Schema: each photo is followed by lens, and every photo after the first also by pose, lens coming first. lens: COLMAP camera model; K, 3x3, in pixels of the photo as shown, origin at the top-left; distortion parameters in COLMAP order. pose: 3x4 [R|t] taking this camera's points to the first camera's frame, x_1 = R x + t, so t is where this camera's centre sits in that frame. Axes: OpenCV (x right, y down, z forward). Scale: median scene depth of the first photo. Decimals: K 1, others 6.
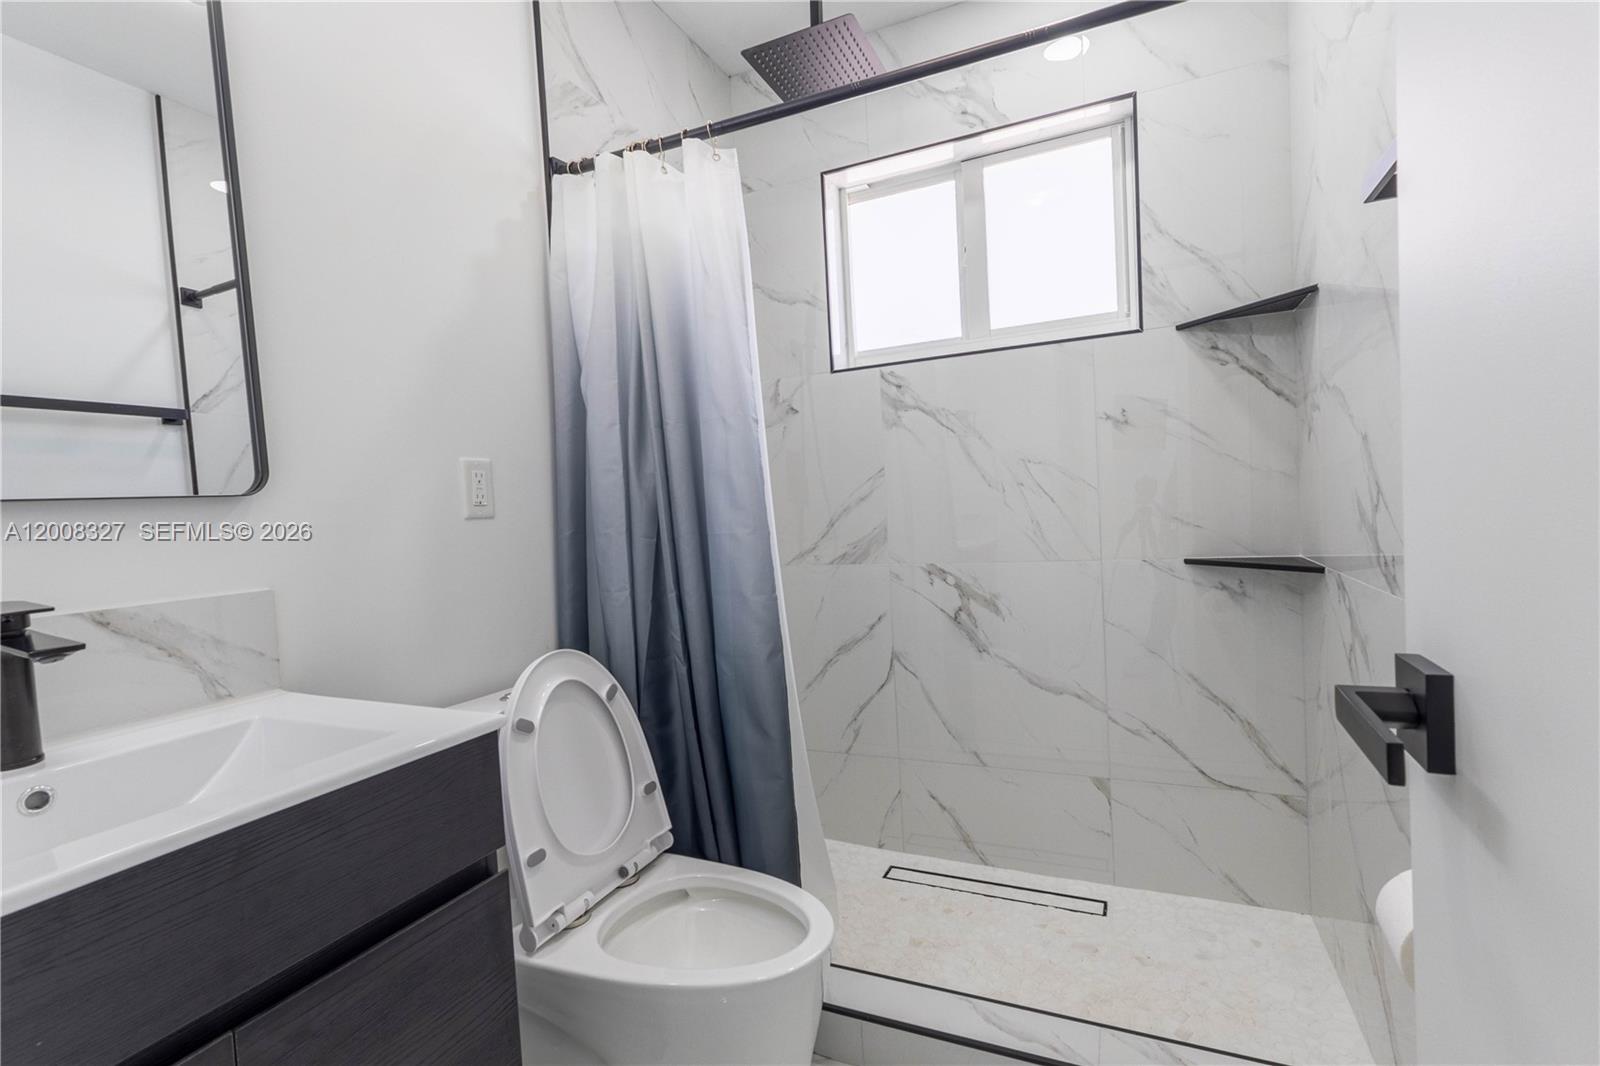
lens RADIAL K [[732.5, 0, 800.0], [0, 732.5, 533.0], [0, 0, 1]] dist [-0.000477, -0.000197]
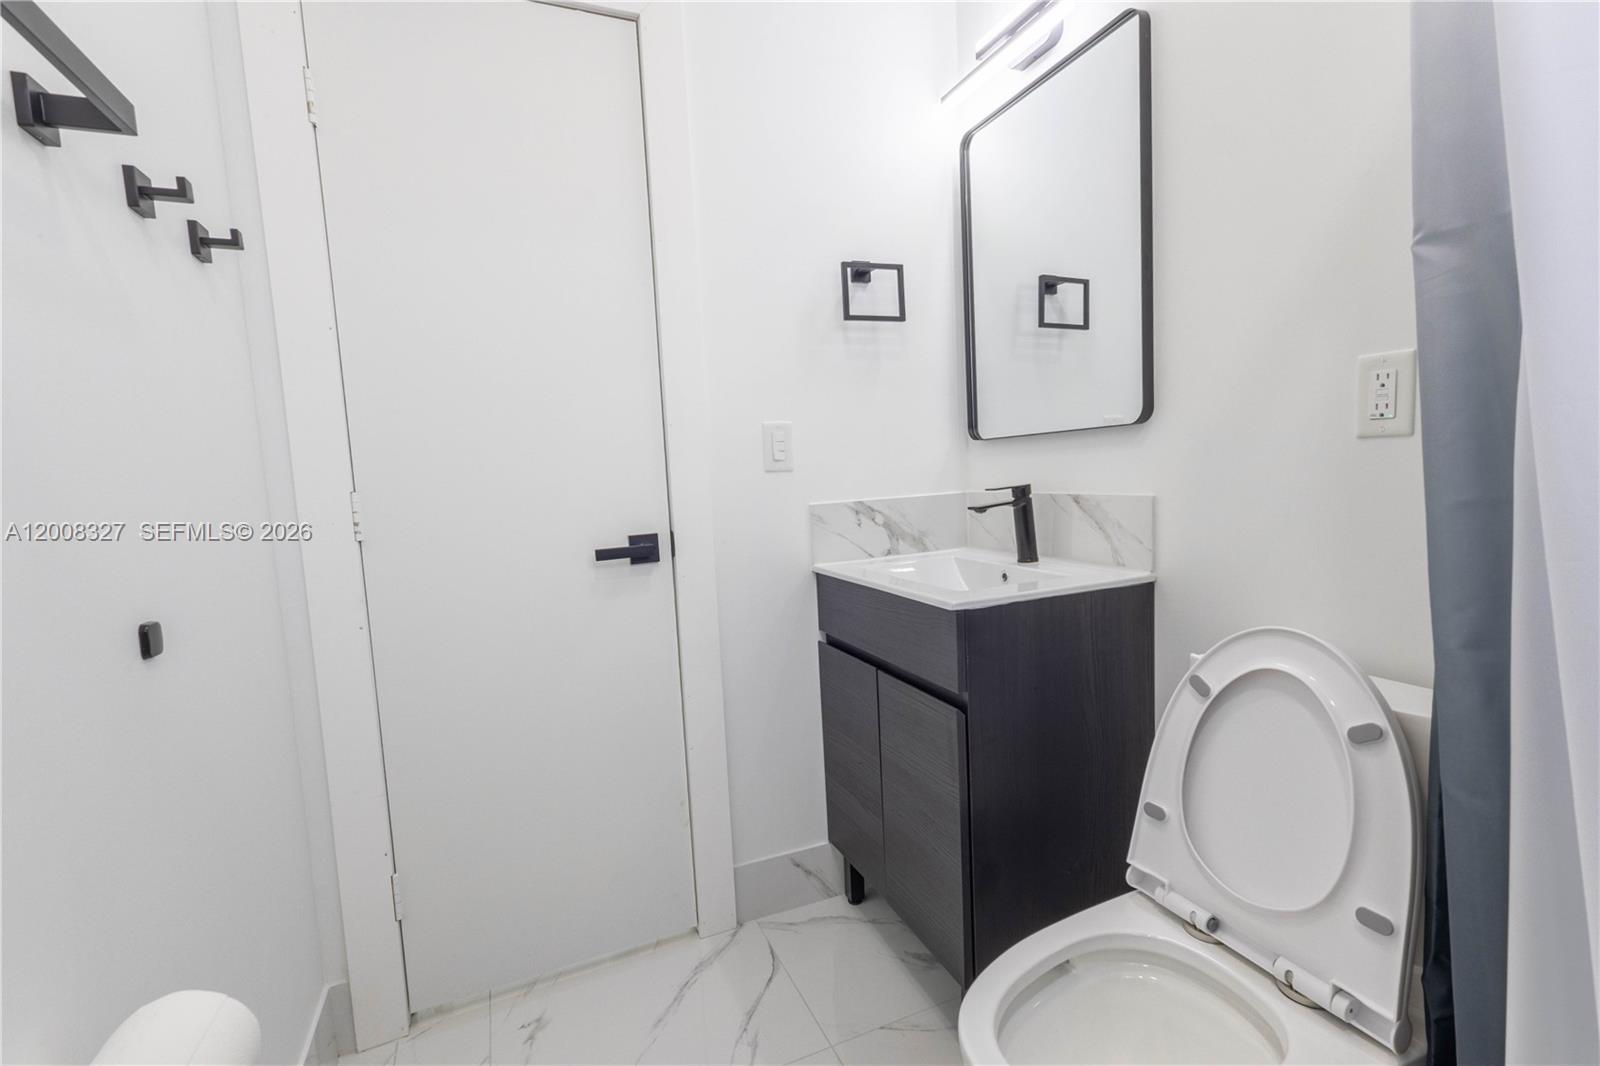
lens RADIAL K [[732.5, 0, 800.0], [0, 732.5, 533.0], [0, 0, 1]] dist [-0.000477, -0.000197]
pose [[-0.673452, 0.159989, -0.721710, 0.610456], [0.064001, 0.985252, 0.158689, -0.097756], [0.736455, 0.060679, -0.673760, 1.351070]]
